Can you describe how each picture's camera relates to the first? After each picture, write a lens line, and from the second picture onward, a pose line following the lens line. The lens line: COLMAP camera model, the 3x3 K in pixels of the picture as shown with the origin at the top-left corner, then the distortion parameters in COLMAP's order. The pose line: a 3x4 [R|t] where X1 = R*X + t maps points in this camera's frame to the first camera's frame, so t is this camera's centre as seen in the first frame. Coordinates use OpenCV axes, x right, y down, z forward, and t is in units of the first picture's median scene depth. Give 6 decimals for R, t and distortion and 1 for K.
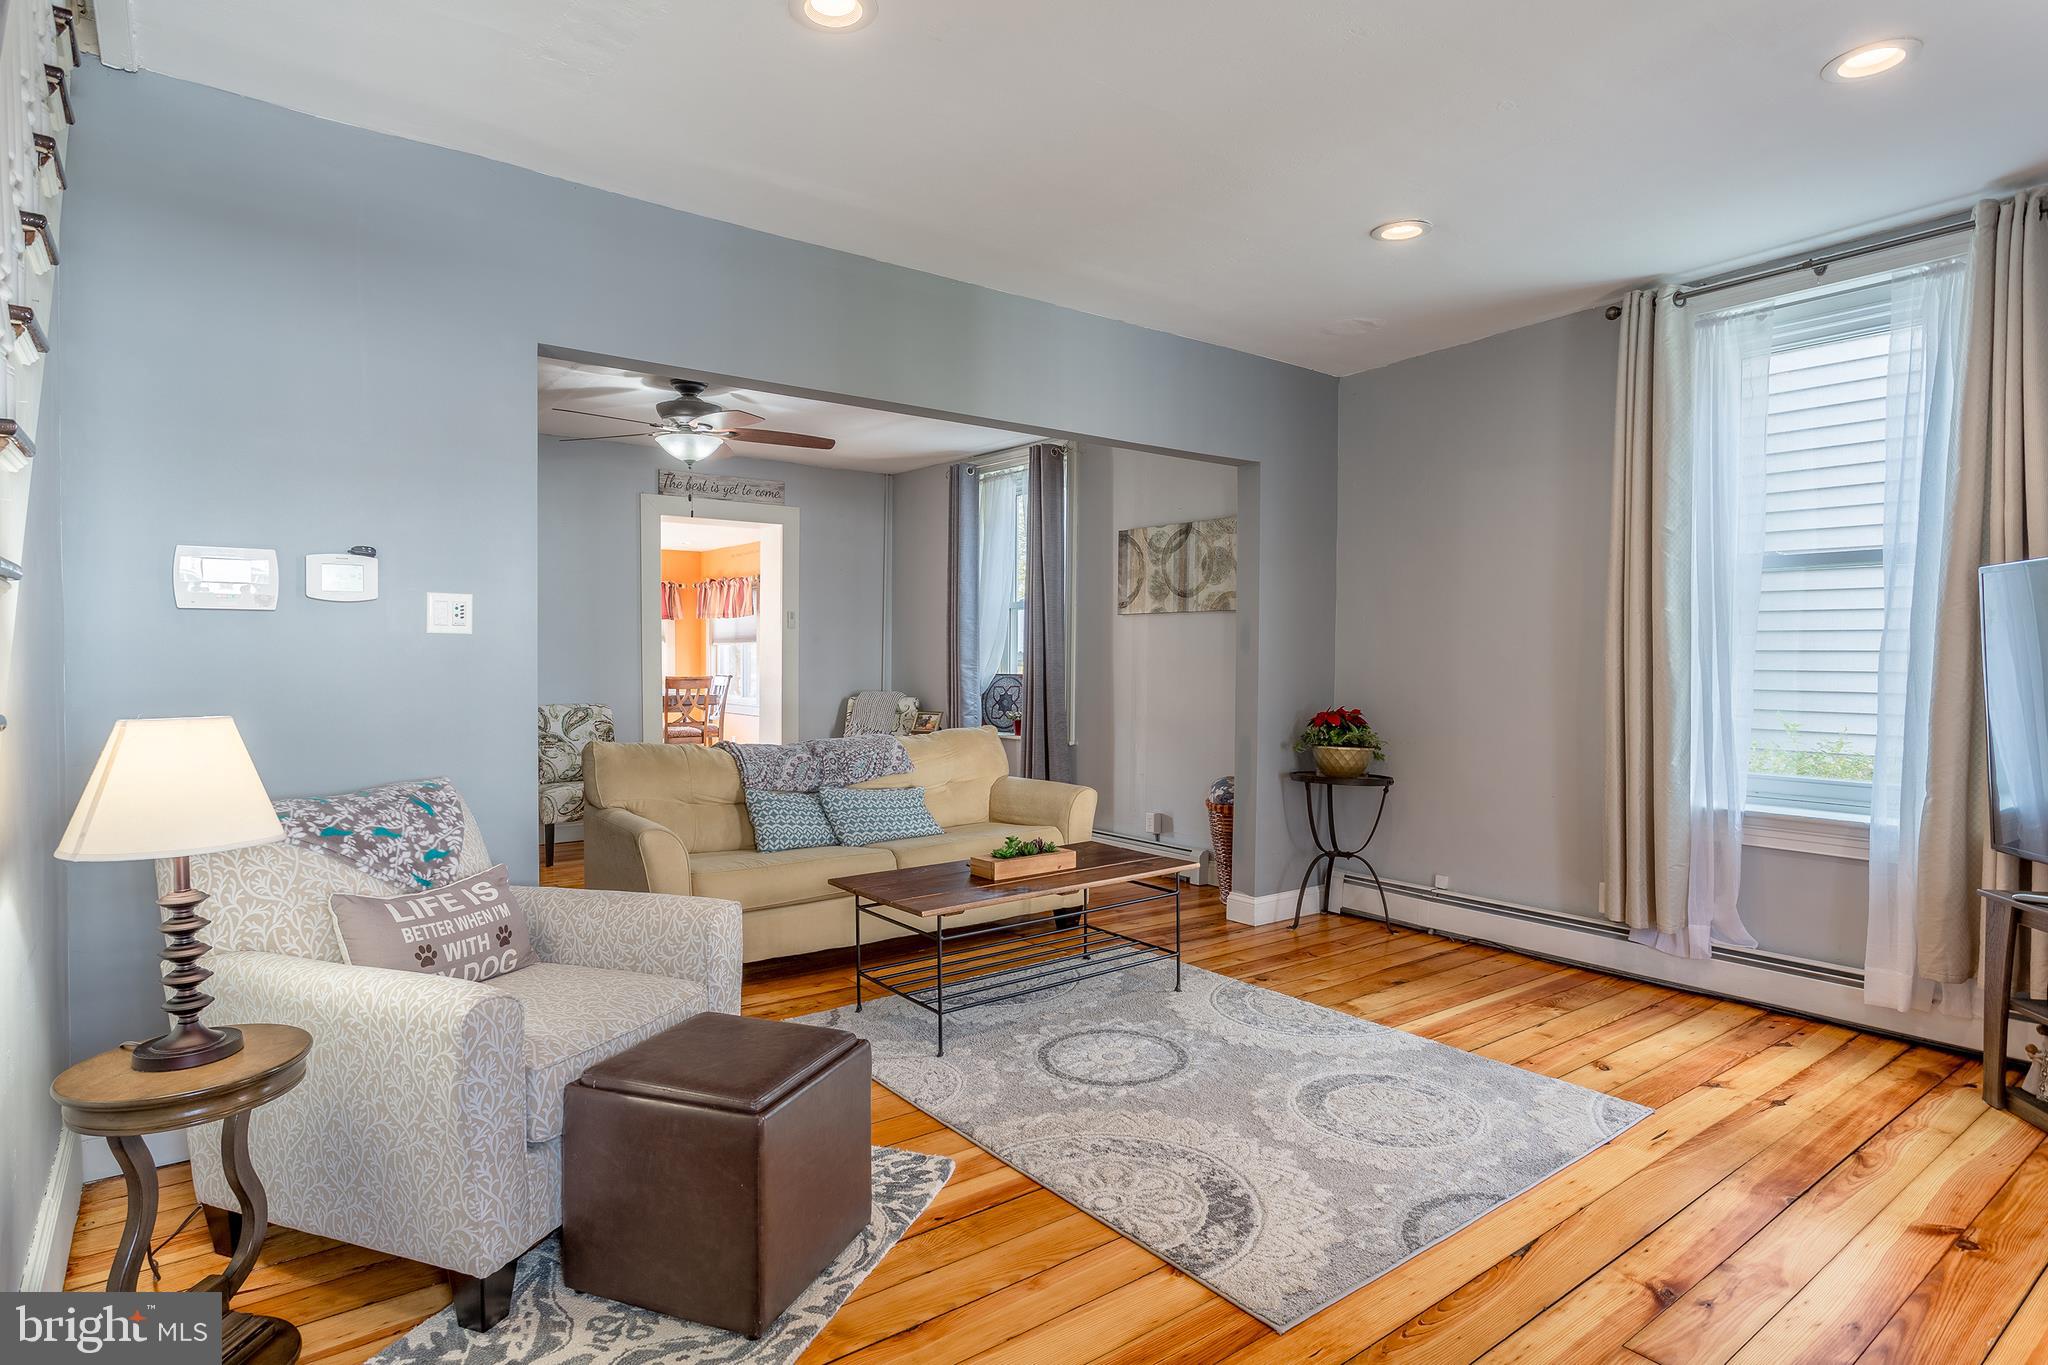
lens RADIAL K [[1101.9, 0, 1024.0], [0, 1101.9, 682.5], [0, 0, 1]] dist [0.022588, 0.000183]
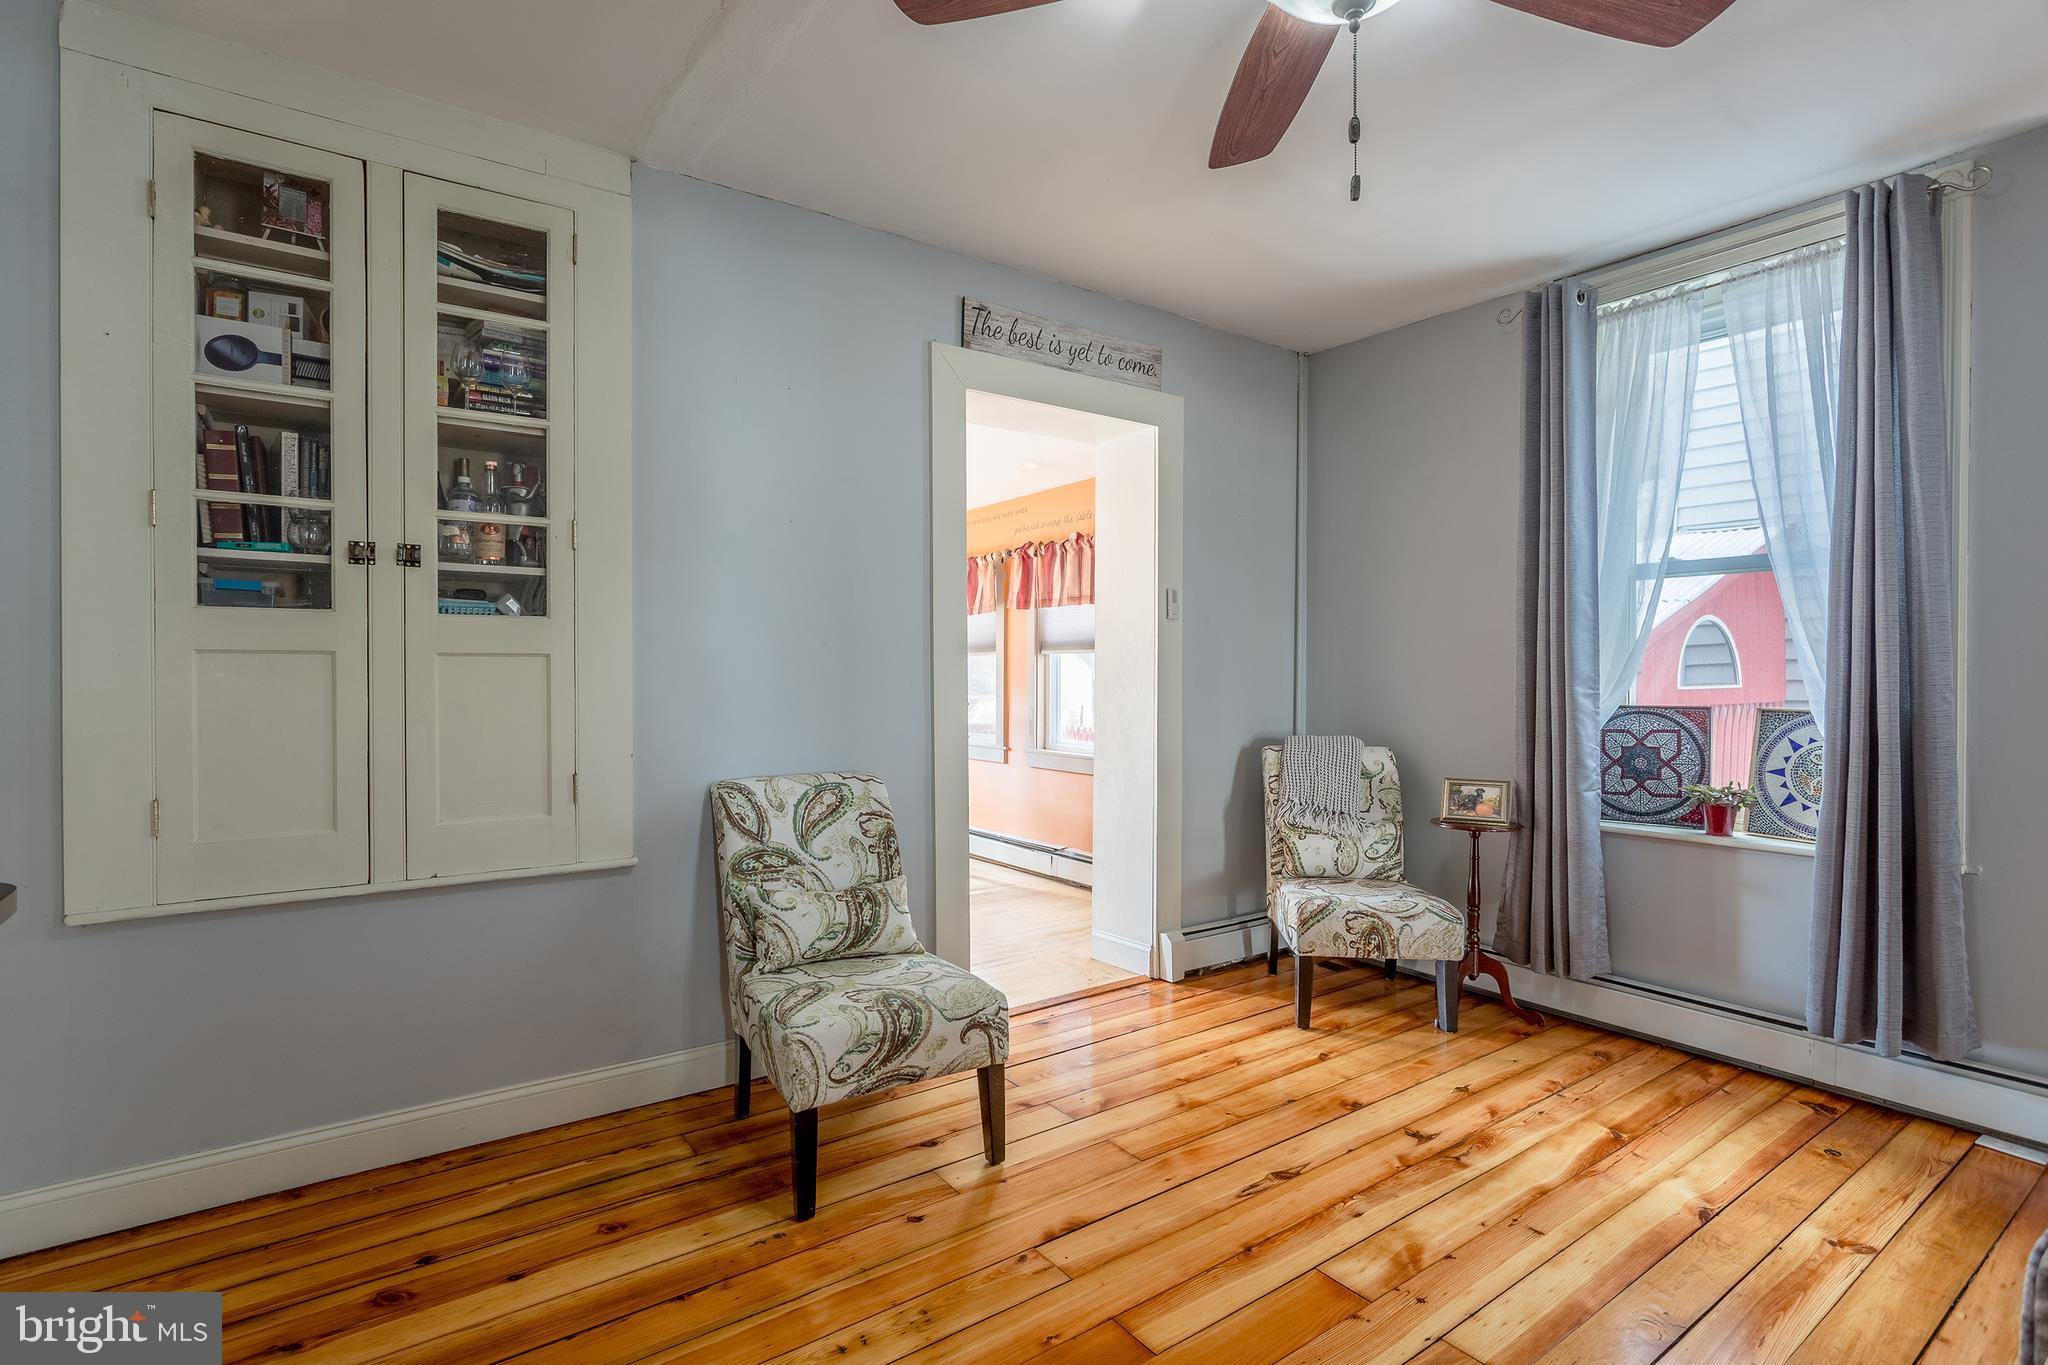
lens RADIAL K [[995.9, 0, 1024.0], [0, 995.9, 682.5], [0, 0, 1]] dist [-0.001653, 0.000170]
pose [[0.999561, -0.003179, -0.029446, -0.286331], [0.002667, 0.999845, -0.017424, -0.011217], [0.029497, 0.017338, 0.999414, 0.548180]]
